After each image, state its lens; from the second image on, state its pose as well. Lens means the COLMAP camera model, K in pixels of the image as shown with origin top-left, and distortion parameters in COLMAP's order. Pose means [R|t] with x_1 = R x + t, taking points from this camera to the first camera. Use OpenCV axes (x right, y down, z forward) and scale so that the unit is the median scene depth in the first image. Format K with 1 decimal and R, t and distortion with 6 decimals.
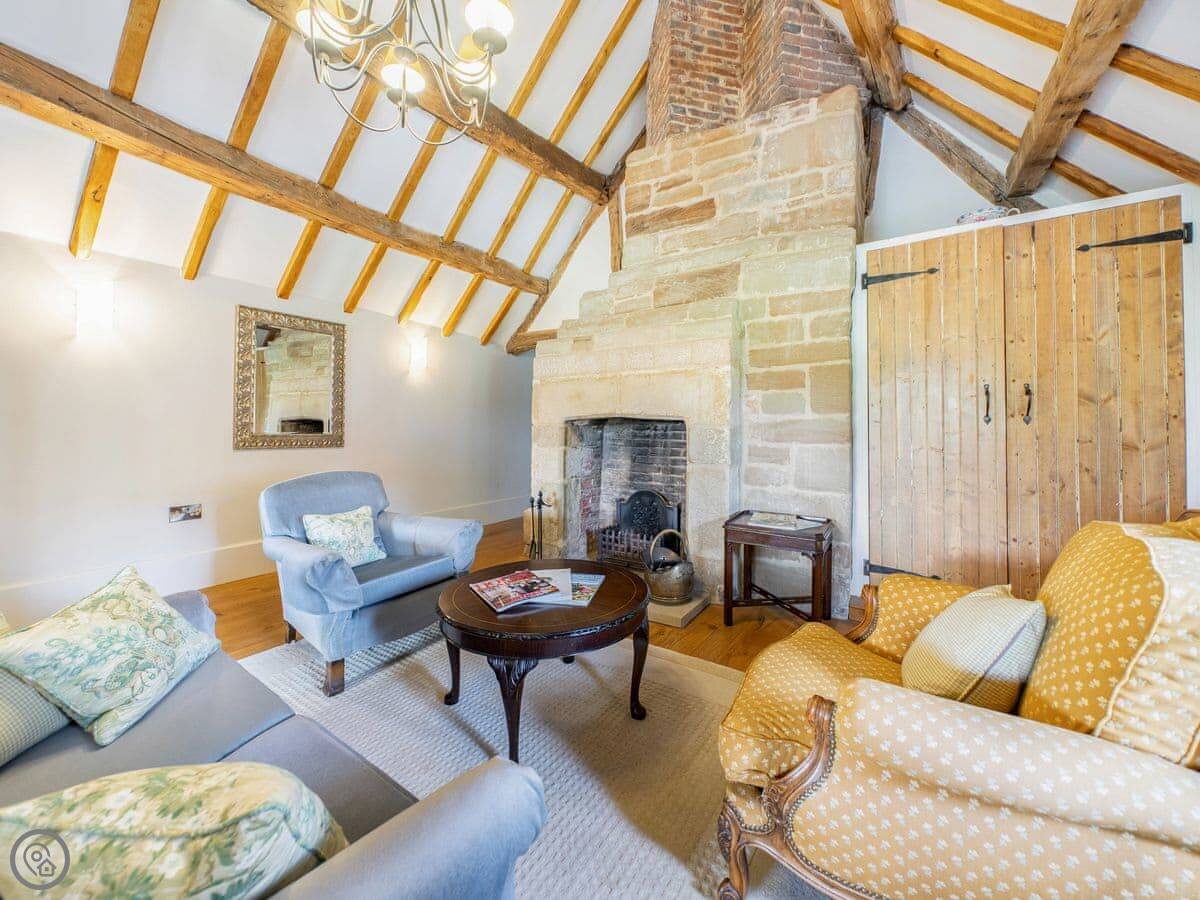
lens RADIAL K [[454.8, 0, 595.0], [0, 454.8, 422.7], [0, 0, 1]] dist [0.000676, -0.000050]
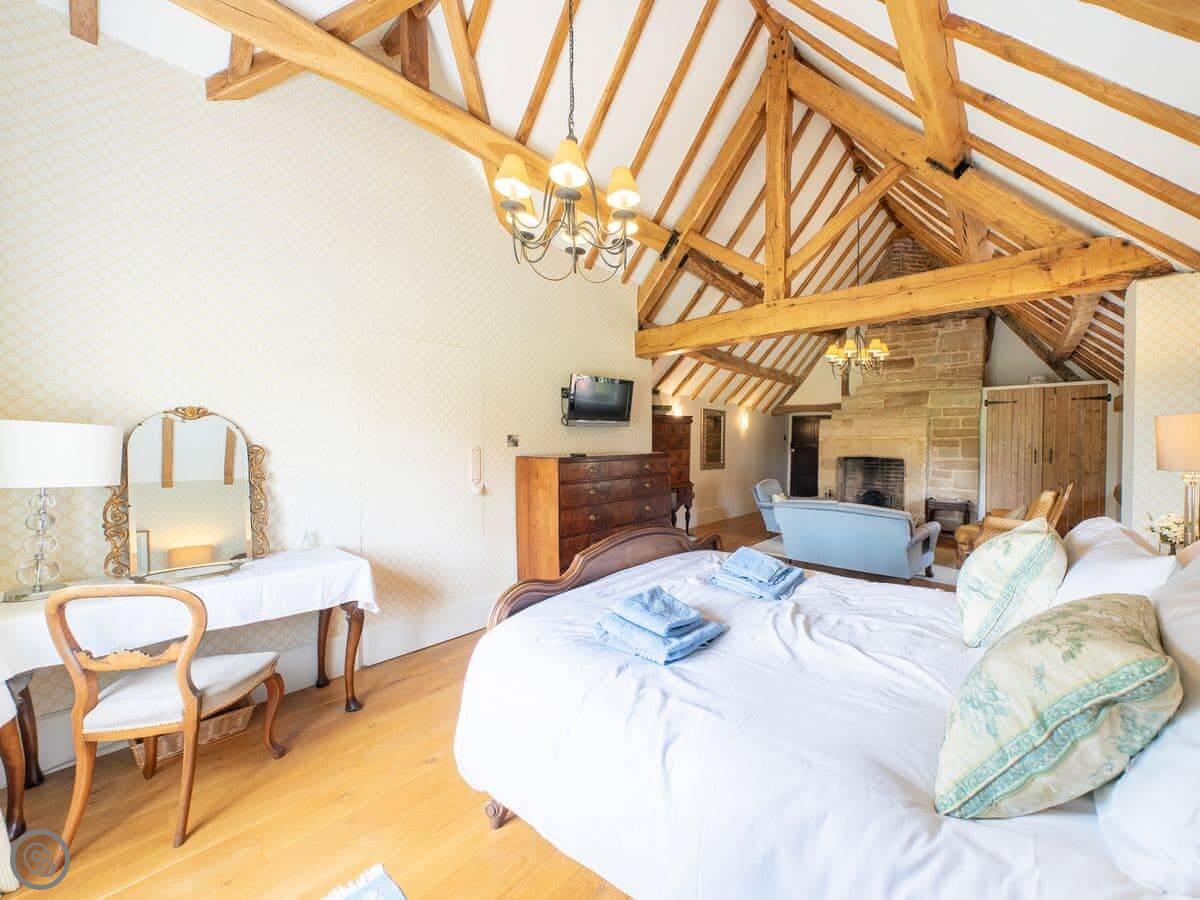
lens RADIAL K [[508.5, 0, 600.0], [0, 508.5, 450.0], [0, 0, 1]] dist [-0.001968, -0.000159]
pose [[0.996645, 0.004961, -0.081692, -1.155424], [-0.002363, 0.999489, 0.031874, -0.134178], [0.081808, -0.031574, 0.996148, -1.750203]]
